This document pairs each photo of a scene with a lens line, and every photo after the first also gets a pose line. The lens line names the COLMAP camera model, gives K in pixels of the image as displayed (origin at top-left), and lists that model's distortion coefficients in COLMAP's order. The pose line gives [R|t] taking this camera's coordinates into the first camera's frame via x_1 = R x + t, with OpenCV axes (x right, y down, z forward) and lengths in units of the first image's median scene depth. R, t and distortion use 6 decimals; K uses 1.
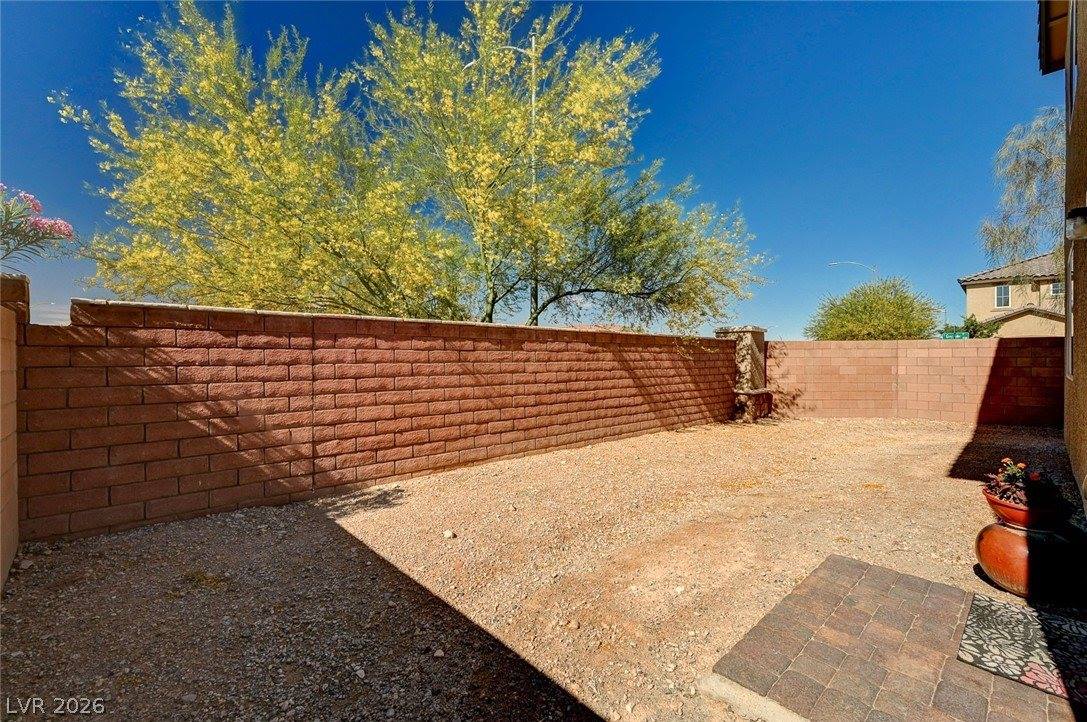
lens RADIAL K [[463.4, 0, 543.5], [0, 463.4, 361.0], [0, 0, 1]] dist [-0.001308, -0.000059]
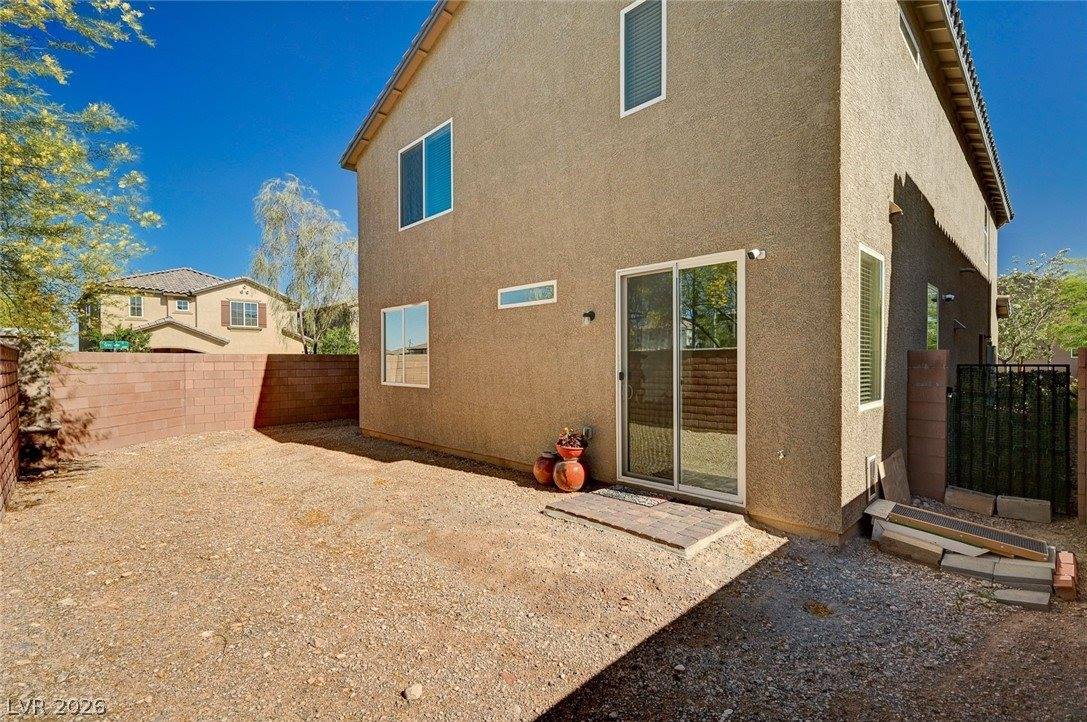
lens RADIAL K [[500.0, 0, 543.5], [0, 500.0, 361.0], [0, 0, 1]] dist [-0.000855, -0.000171]
pose [[-0.051731, 0.002446, 0.998658, -0.356403], [0.003037, 0.999993, -0.002292, -0.026935], [-0.998656, 0.002915, -0.051738, 0.348616]]
